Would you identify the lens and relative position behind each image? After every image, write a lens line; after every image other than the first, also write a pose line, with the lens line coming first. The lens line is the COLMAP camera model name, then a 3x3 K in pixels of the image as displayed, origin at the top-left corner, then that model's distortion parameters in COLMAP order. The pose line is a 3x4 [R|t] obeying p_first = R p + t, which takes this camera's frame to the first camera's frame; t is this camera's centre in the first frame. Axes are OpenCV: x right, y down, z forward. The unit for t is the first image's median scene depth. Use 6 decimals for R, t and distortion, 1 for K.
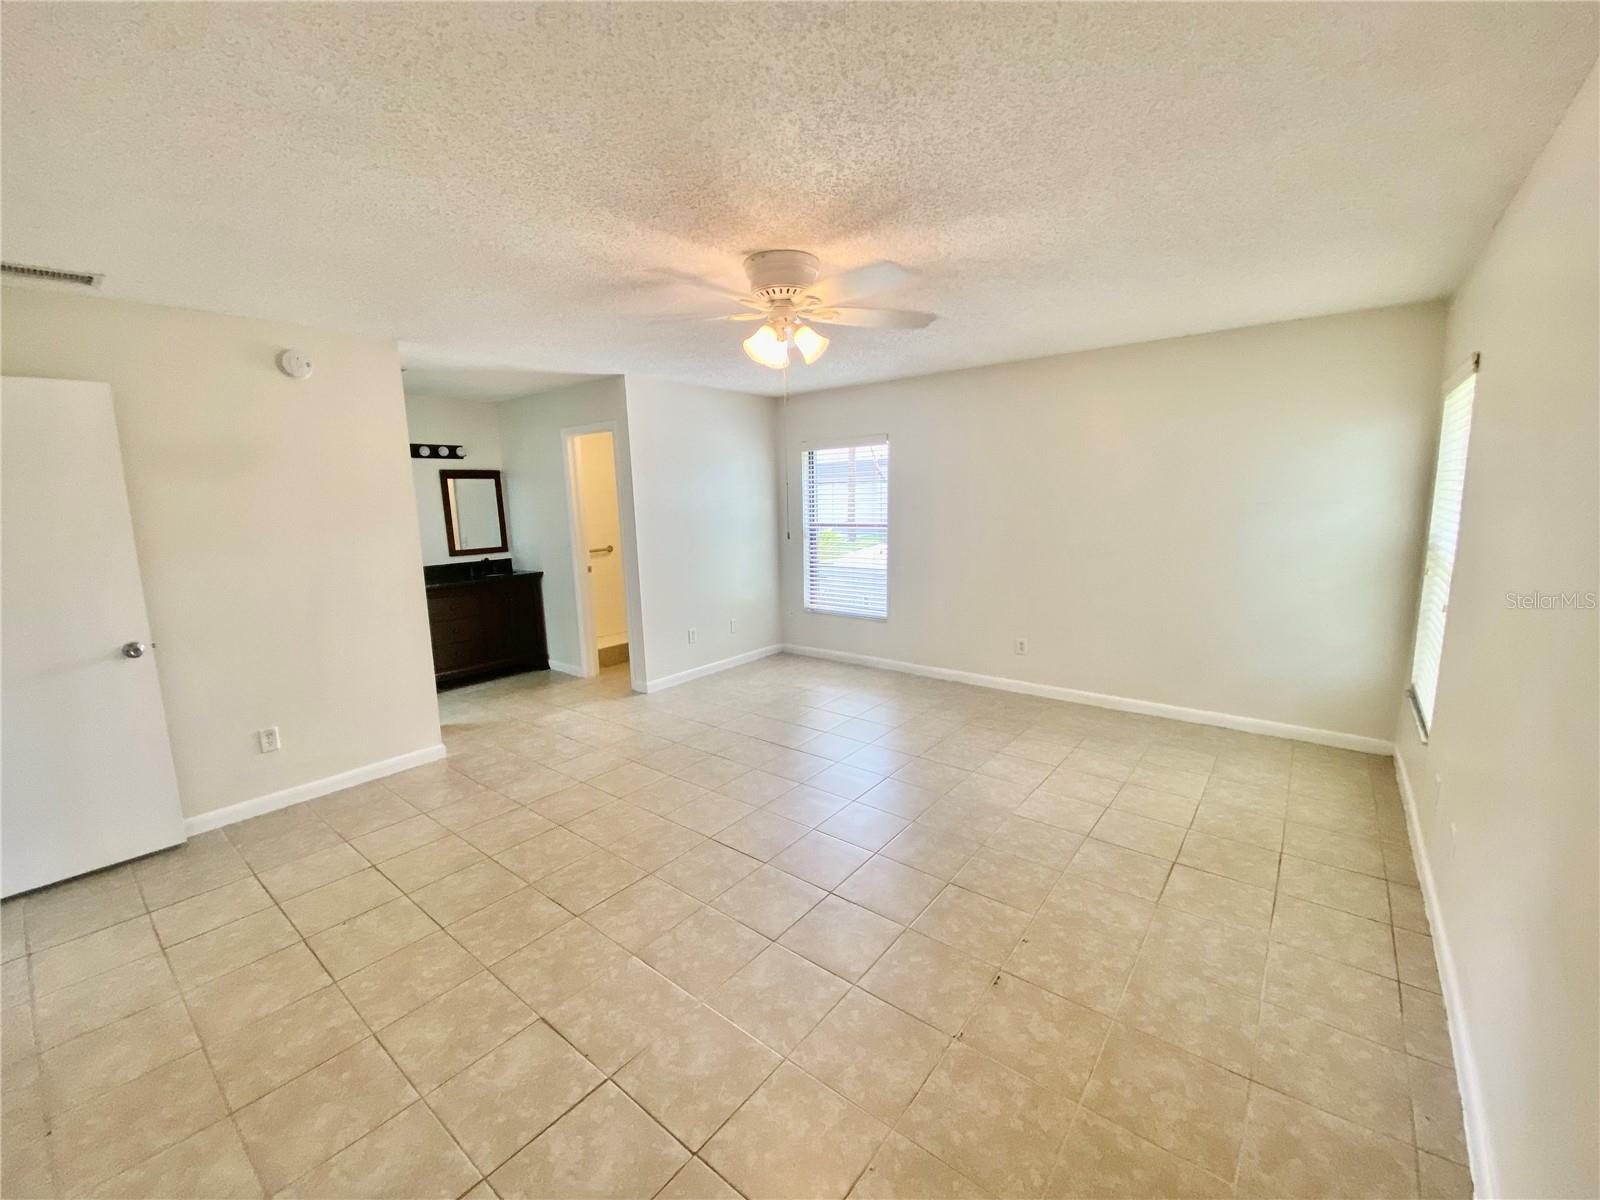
lens RADIAL K [[646.8, 0, 803.9], [0, 646.8, 600.6], [0, 0, 1]] dist [-0.003648, -0.000233]
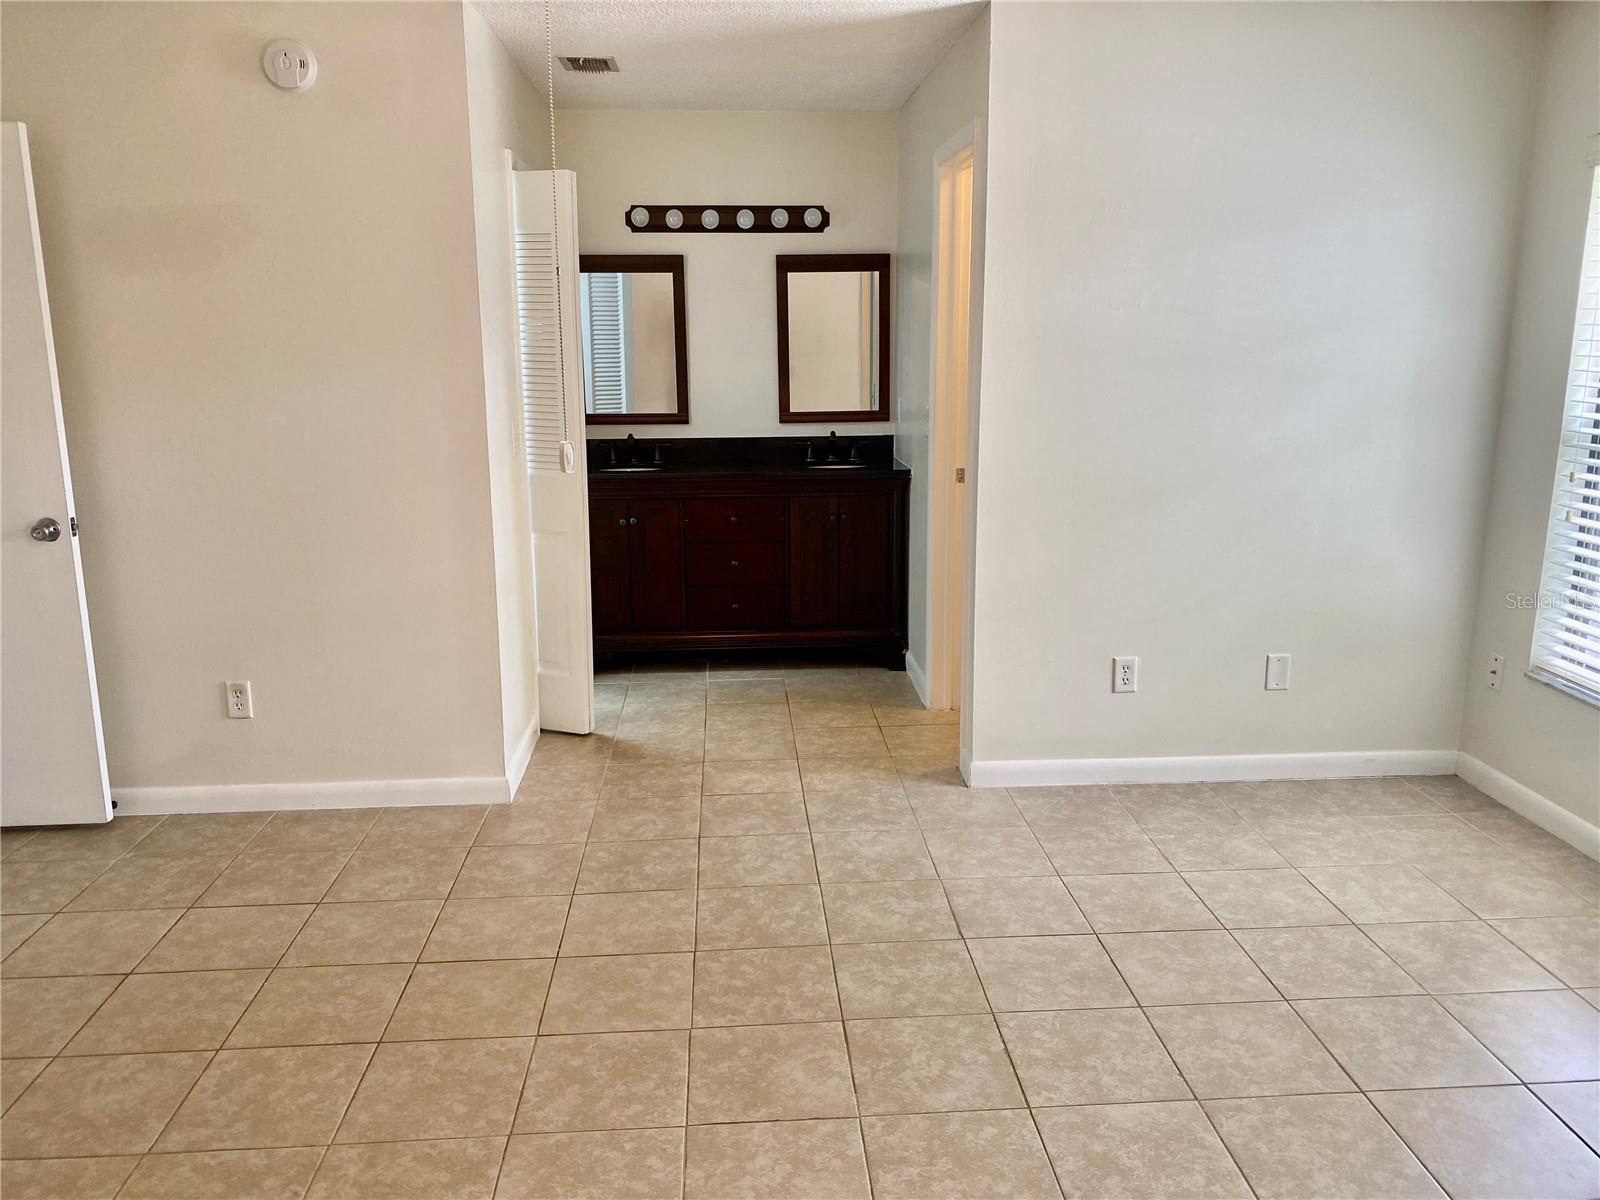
lens RADIAL K [[1206.1, 0, 796.0], [0, 1206.1, 591.0], [0, 0, 1]] dist [0.044252, -0.021092]
pose [[0.664809, 0.179626, -0.725095, 0.237287], [-0.127288, 0.983703, 0.126985, -0.069001], [0.736089, 0.007875, 0.676839, 0.394527]]
